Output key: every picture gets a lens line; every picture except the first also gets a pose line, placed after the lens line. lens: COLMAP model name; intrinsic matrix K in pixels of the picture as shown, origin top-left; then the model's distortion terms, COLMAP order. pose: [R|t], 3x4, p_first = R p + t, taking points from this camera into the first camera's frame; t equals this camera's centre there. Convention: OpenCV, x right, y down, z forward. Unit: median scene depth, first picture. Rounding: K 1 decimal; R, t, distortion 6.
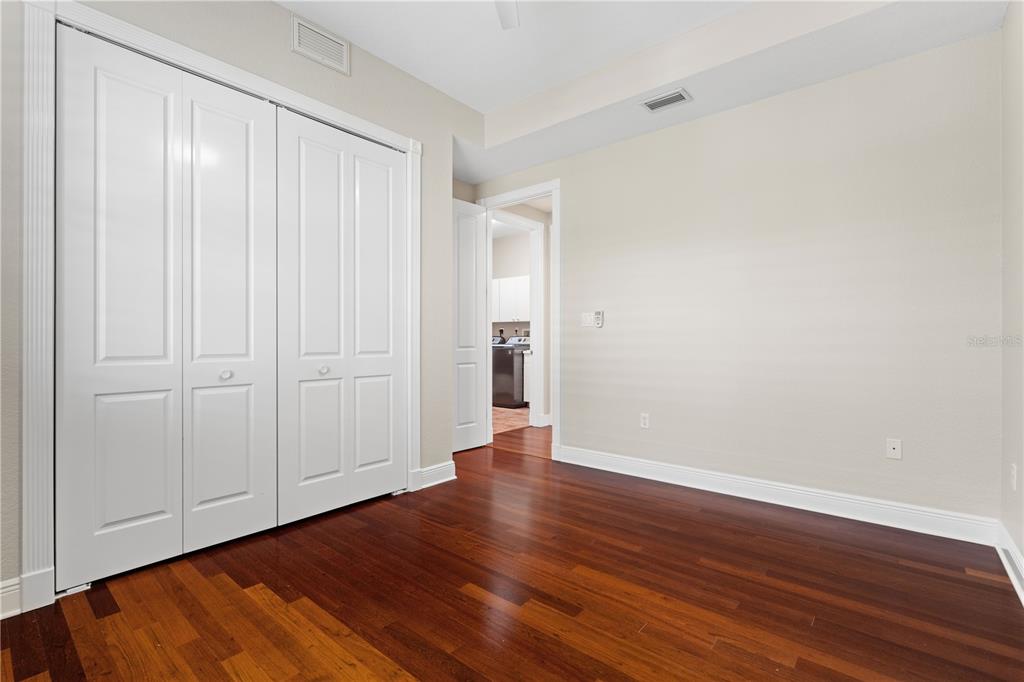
lens RADIAL K [[462.5, 0, 512.0], [0, 462.5, 341.0], [0, 0, 1]] dist [-0.002238, 0.000670]
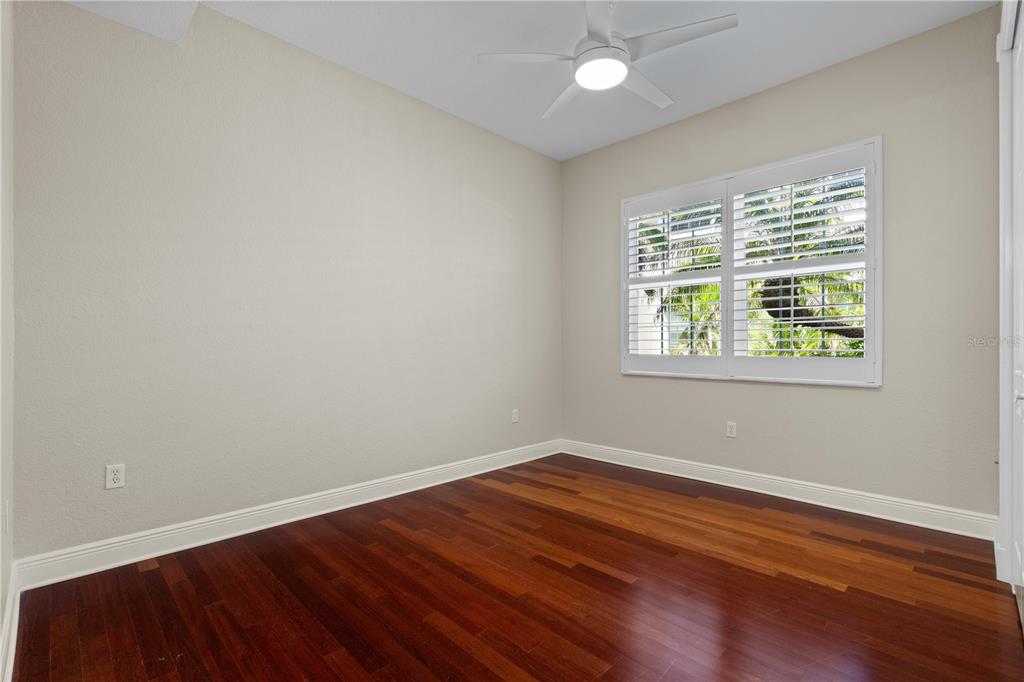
lens RADIAL K [[462.5, 0, 512.0], [0, 462.5, 341.0], [0, 0, 1]] dist [-0.002238, 0.000670]
pose [[-0.995544, 0.003326, 0.094241, 0.080088], [0.002813, 0.999980, -0.005582, -0.012881], [-0.094258, -0.005292, -0.995534, 2.232147]]
